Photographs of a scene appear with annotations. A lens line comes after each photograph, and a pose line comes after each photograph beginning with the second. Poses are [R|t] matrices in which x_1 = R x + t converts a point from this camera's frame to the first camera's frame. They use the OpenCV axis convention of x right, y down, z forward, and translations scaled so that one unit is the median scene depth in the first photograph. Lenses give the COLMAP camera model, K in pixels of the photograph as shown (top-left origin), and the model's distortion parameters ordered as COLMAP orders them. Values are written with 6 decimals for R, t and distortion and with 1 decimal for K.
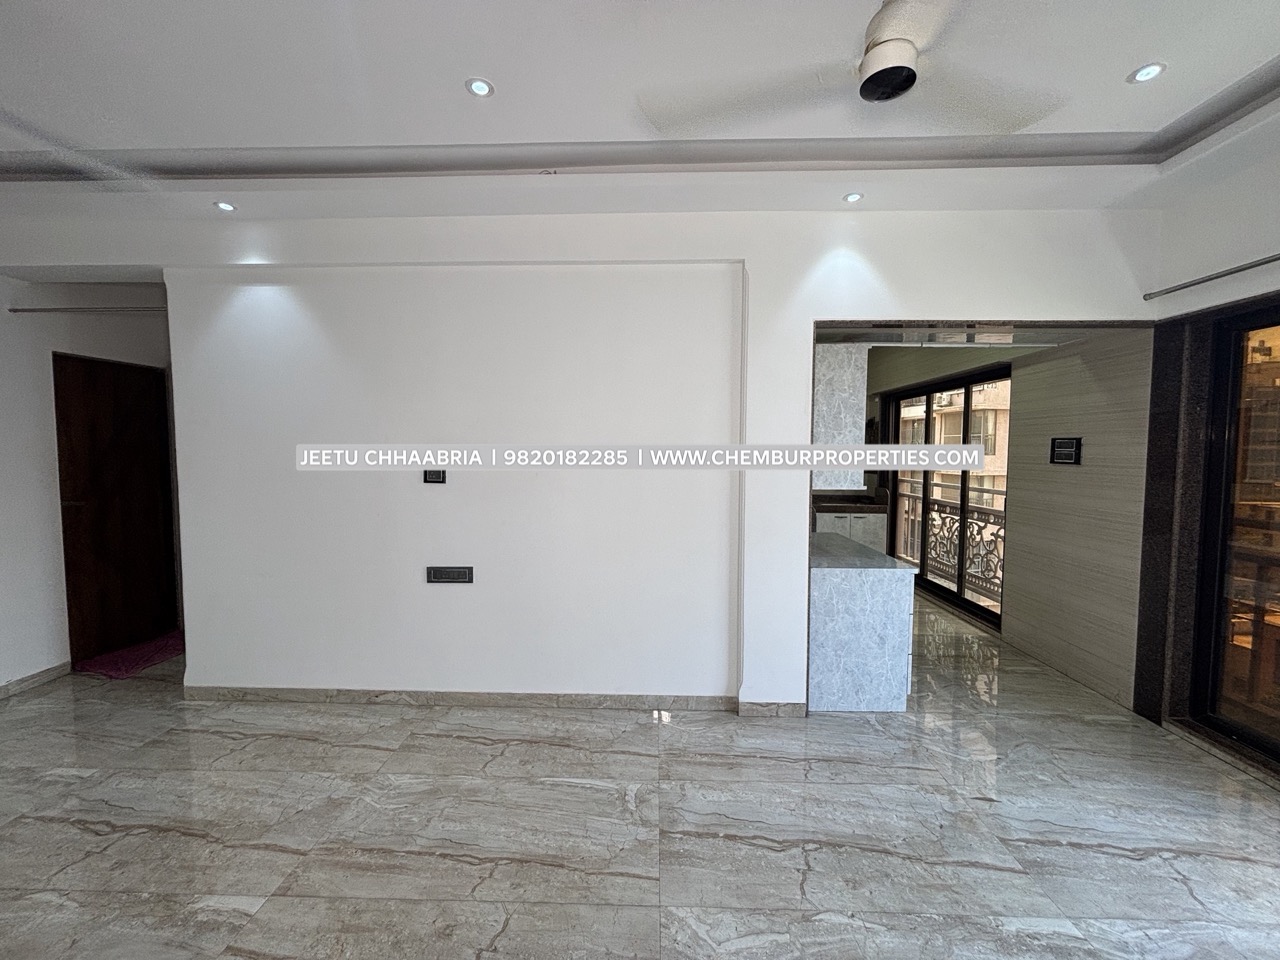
lens RADIAL K [[525.3, 0, 642.0], [0, 525.3, 492.8], [0, 0, 1]] dist [0.002240, 0.002569]
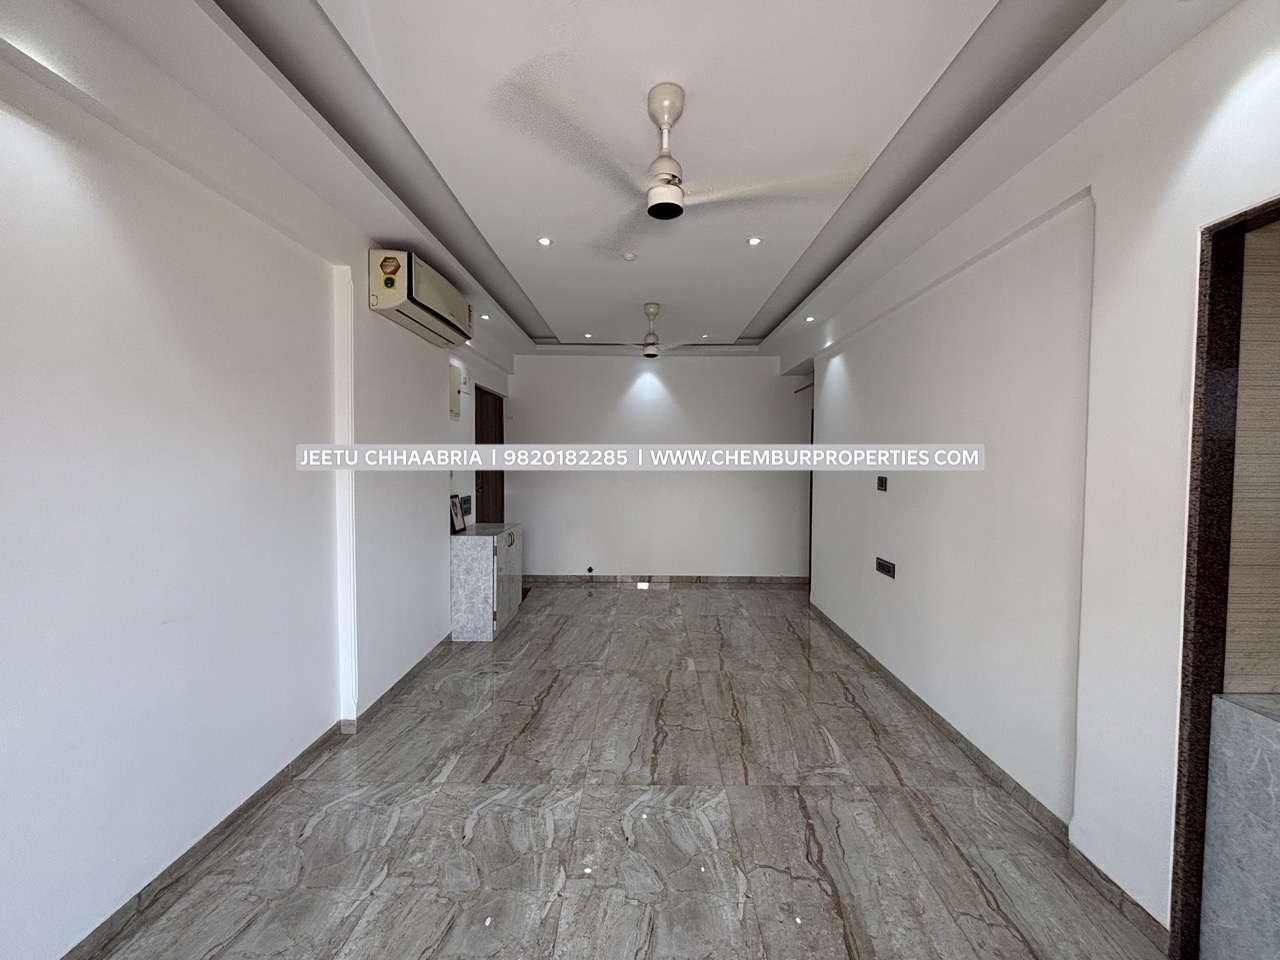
lens RADIAL K [[525.3, 0, 629.6], [0, 525.3, 474.1], [0, 0, 1]] dist [0.002240, 0.002569]
pose [[0.003830, 0.027731, -0.999608, 0.817228], [-0.097082, 0.994904, 0.027229, -0.028266], [0.995269, 0.096940, 0.006503, 0.384657]]
